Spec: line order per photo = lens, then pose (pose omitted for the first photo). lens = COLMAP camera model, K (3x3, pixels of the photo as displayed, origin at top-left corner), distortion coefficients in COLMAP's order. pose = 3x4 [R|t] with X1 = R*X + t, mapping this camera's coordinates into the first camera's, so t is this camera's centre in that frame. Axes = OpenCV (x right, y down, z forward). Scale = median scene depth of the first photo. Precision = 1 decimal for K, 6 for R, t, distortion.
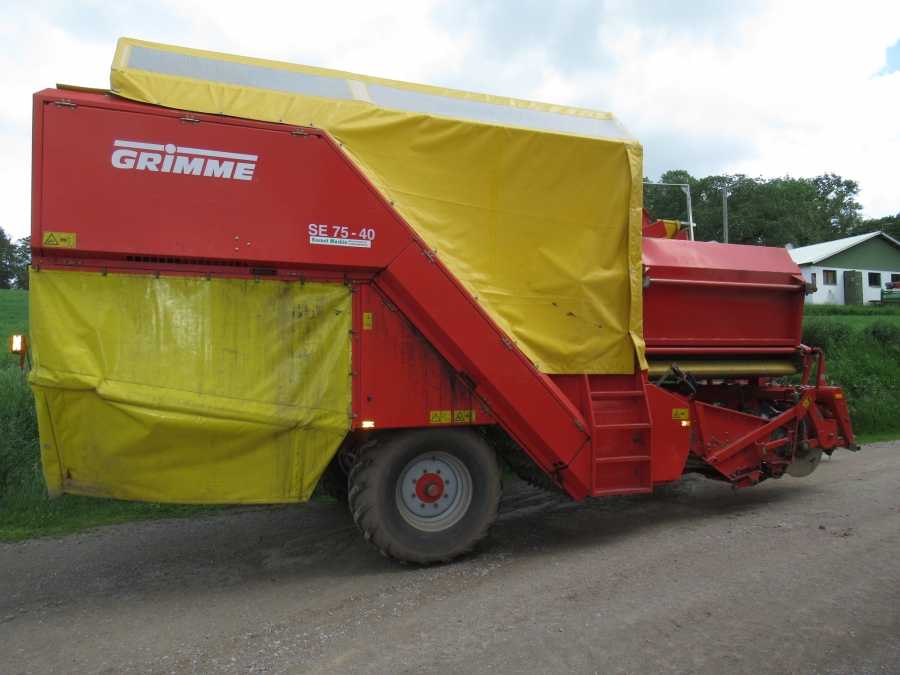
lens RADIAL K [[679.6, 0, 450.0], [0, 679.6, 337.5], [0, 0, 1]] dist [-0.002374, 0.000366]
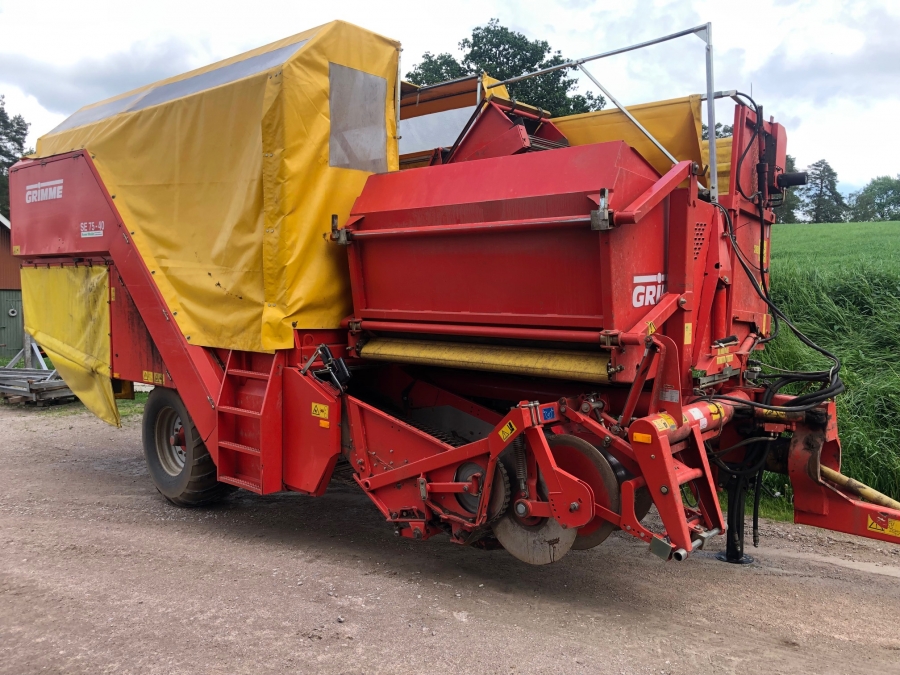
lens RADIAL K [[732.2, 0, 449.3], [0, 732.2, 329.0], [0, 0, 1]] dist [0.039372, -0.049195]
pose [[0.474274, 0.053721, -0.878737, 1.230762], [0.018160, 0.997327, 0.070772, -0.039287], [0.880190, -0.049524, 0.472031, 0.806064]]
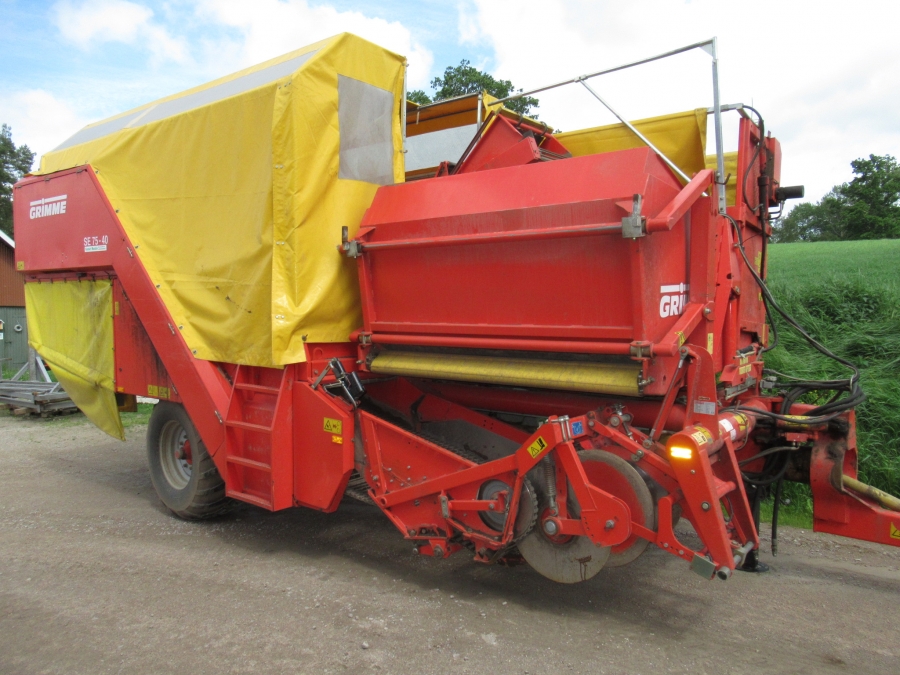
lens RADIAL K [[665.3, 0, 450.0], [0, 665.3, 337.5], [0, 0, 1]] dist [-0.009847, 0.004967]
pose [[0.511339, 0.045280, -0.858185, 1.122664], [0.023573, 0.997496, 0.066675, -0.034089], [0.859056, -0.054324, 0.508991, 0.806390]]
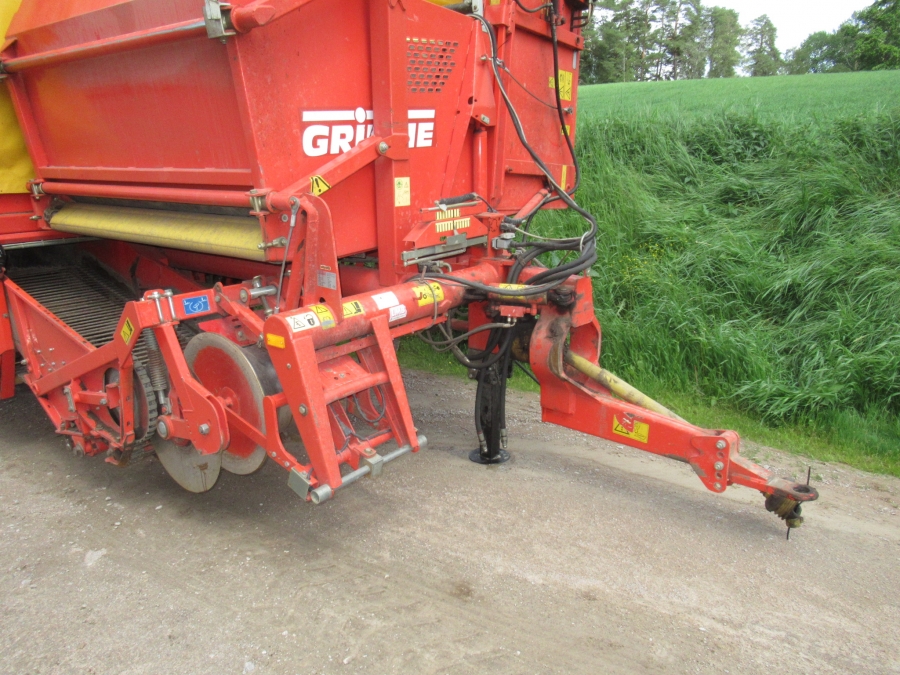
lens RADIAL K [[665.3, 0, 450.0], [0, 665.3, 337.5], [0, 0, 1]] dist [-0.009847, 0.004967]
pose [[0.516056, 0.234107, -0.823942, 1.151701], [0.030747, 0.956242, 0.290955, -0.016243], [0.856003, -0.175483, 0.486276, 1.158196]]
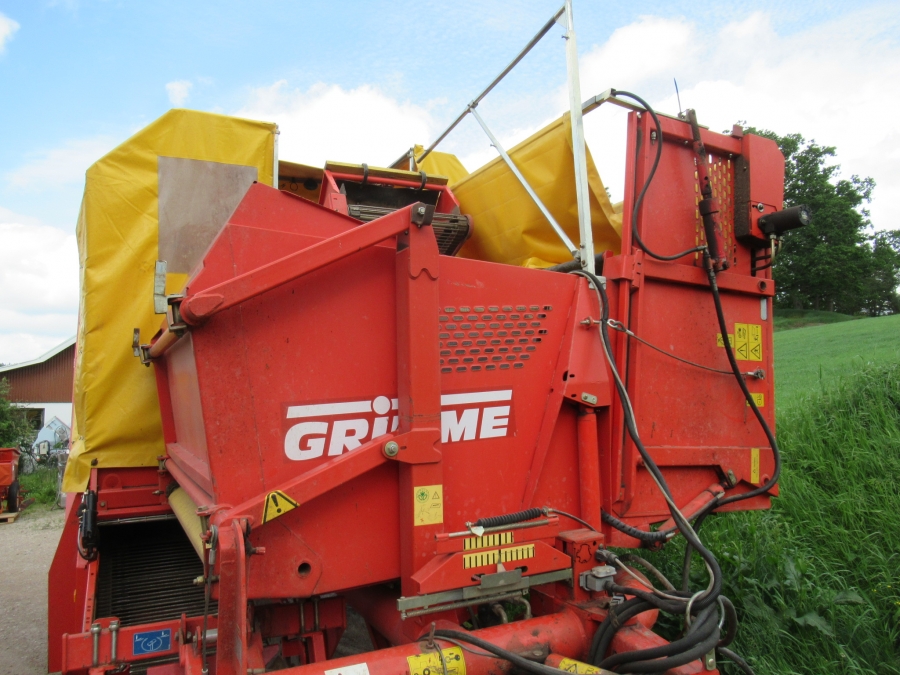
lens RADIAL K [[665.3, 0, 450.0], [0, 665.3, 337.5], [0, 0, 1]] dist [-0.009847, 0.004967]
pose [[0.093830, -0.077155, -0.992594, 1.058220], [0.051226, 0.996046, -0.072581, -0.043715], [0.994270, -0.044036, 0.097411, 1.391073]]
